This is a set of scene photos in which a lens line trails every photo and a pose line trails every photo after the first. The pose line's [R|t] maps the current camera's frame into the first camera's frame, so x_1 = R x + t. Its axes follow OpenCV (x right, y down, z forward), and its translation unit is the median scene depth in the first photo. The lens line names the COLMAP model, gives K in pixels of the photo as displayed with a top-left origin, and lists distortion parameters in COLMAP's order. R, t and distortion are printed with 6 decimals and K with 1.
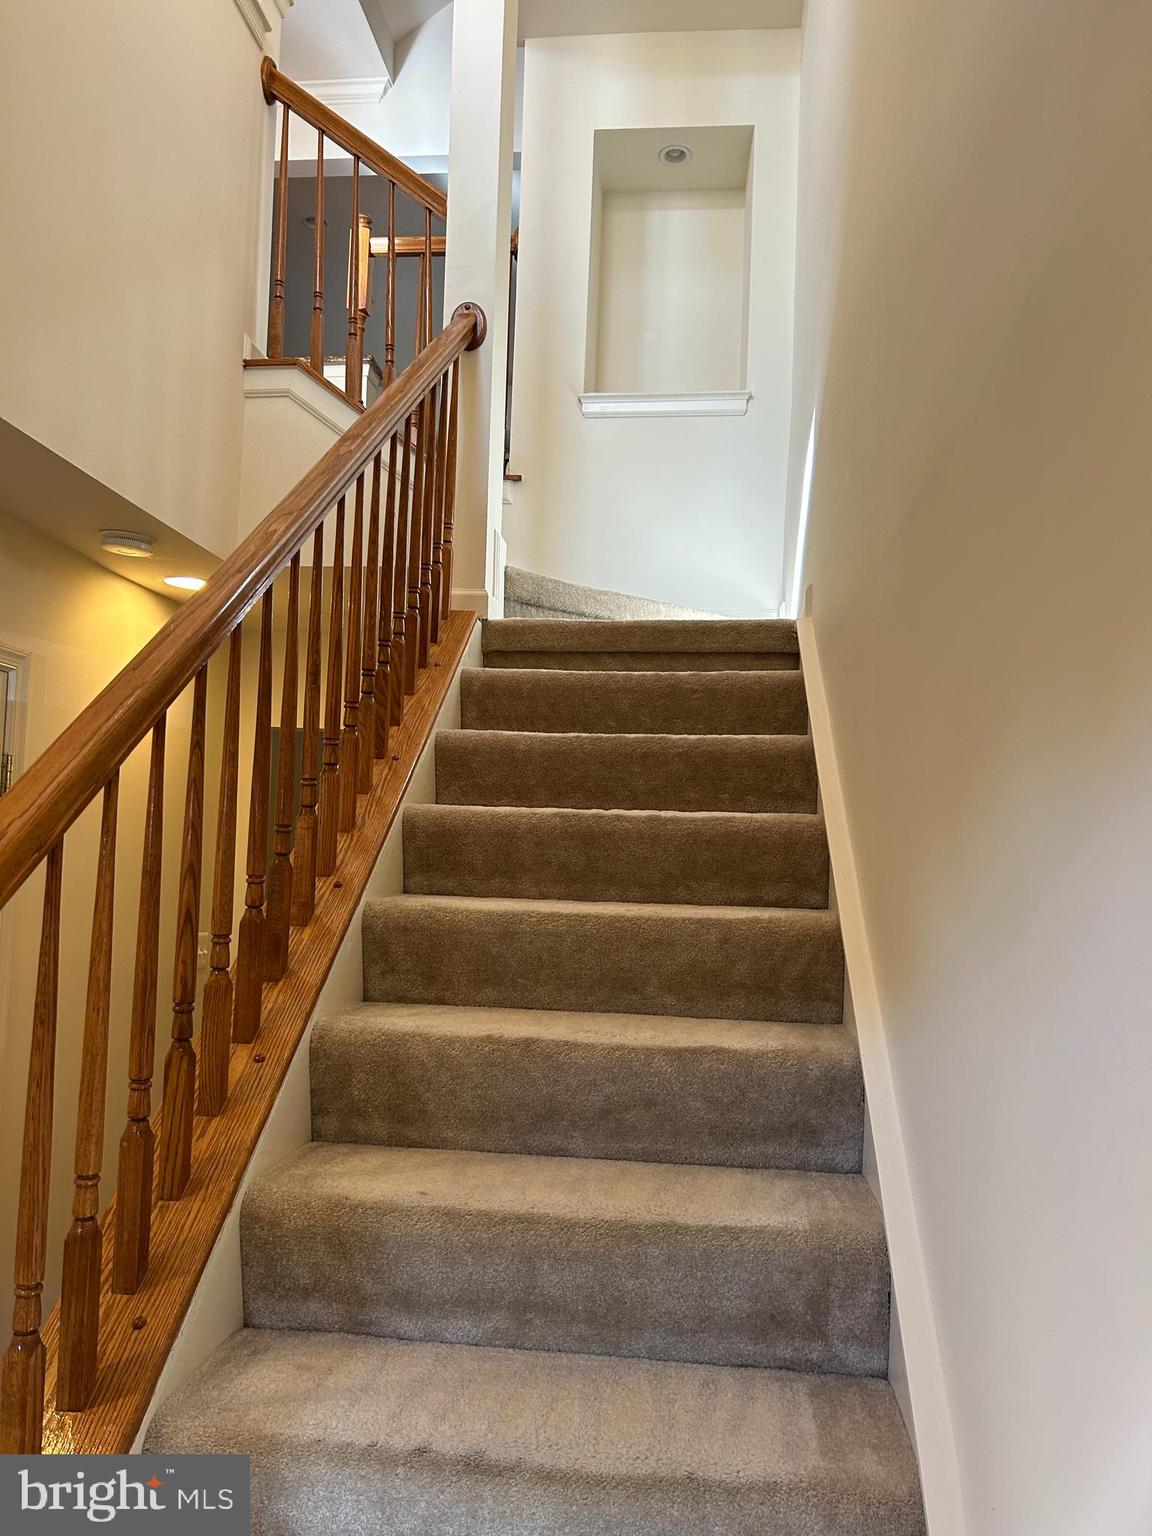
lens RADIAL K [[1171.4, 0, 576.0], [0, 1171.4, 768.0], [0, 0, 1]] dist [0.157921, -0.290048]
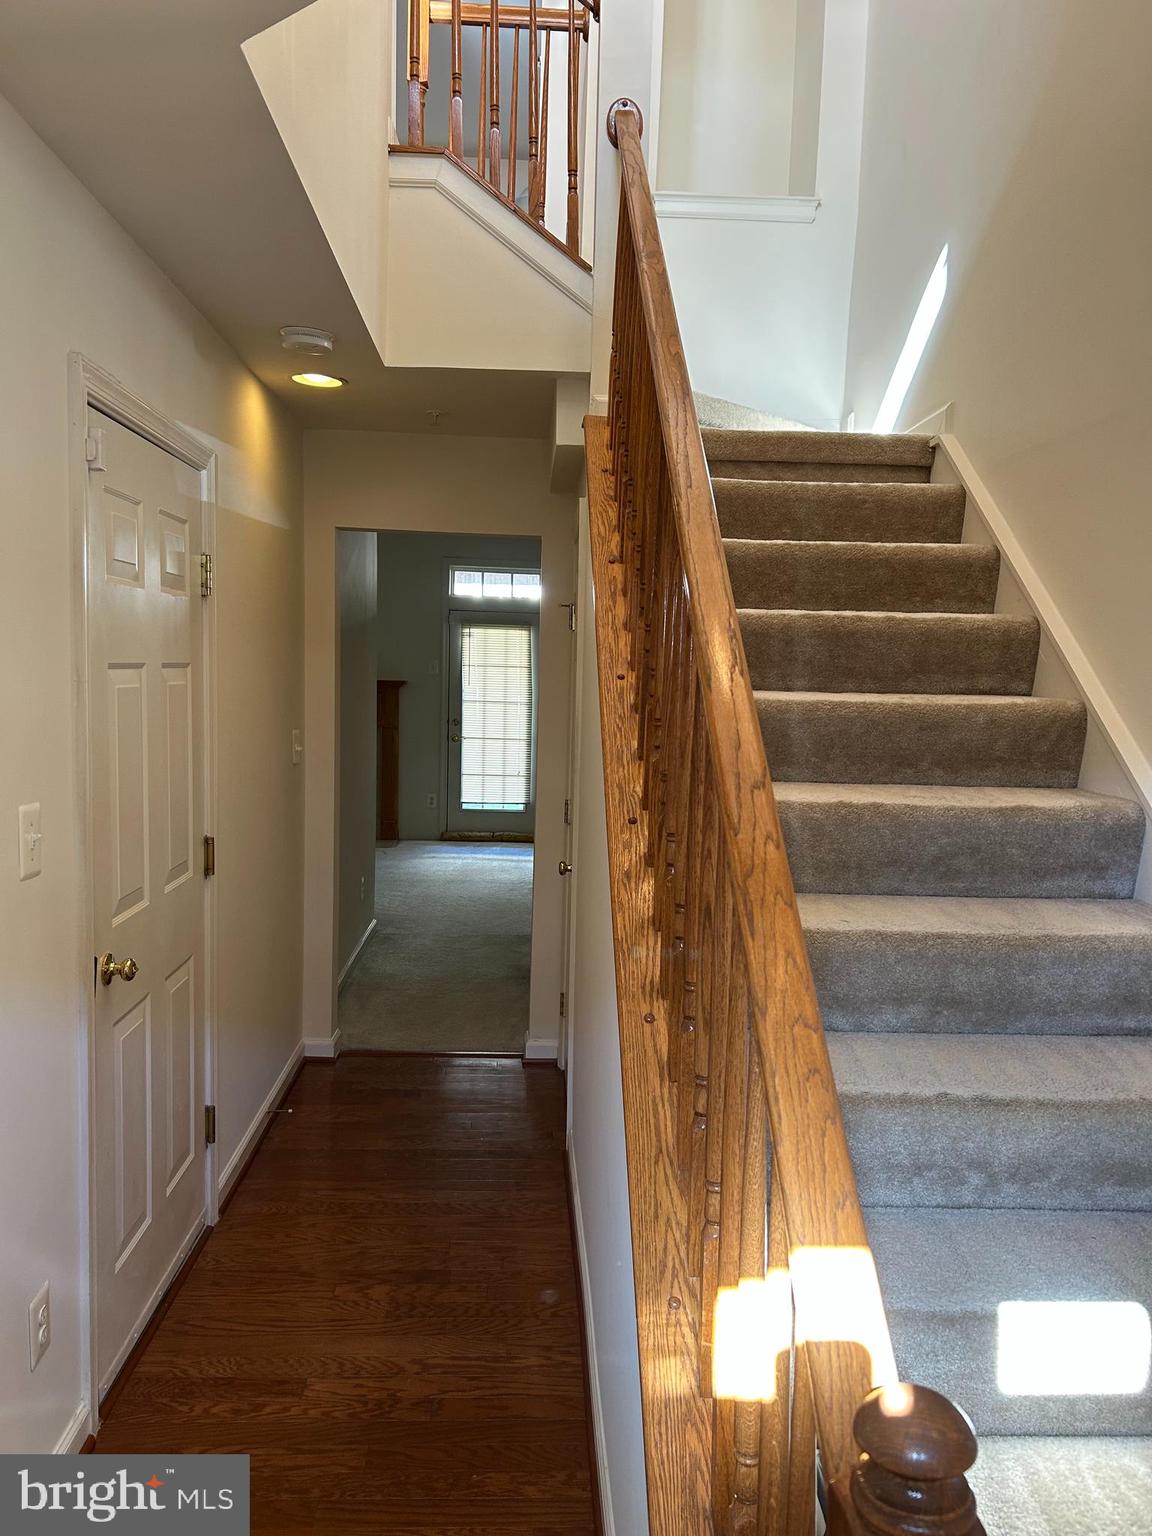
lens RADIAL K [[1178.5, 0, 576.0], [0, 1178.5, 768.0], [0, 0, 1]] dist [0.055051, -0.041674]
pose [[0.987566, -0.017869, 0.156187, -0.416600], [-0.008681, 0.985804, 0.167677, -0.004166], [-0.156966, -0.166948, 0.973391, -0.092520]]
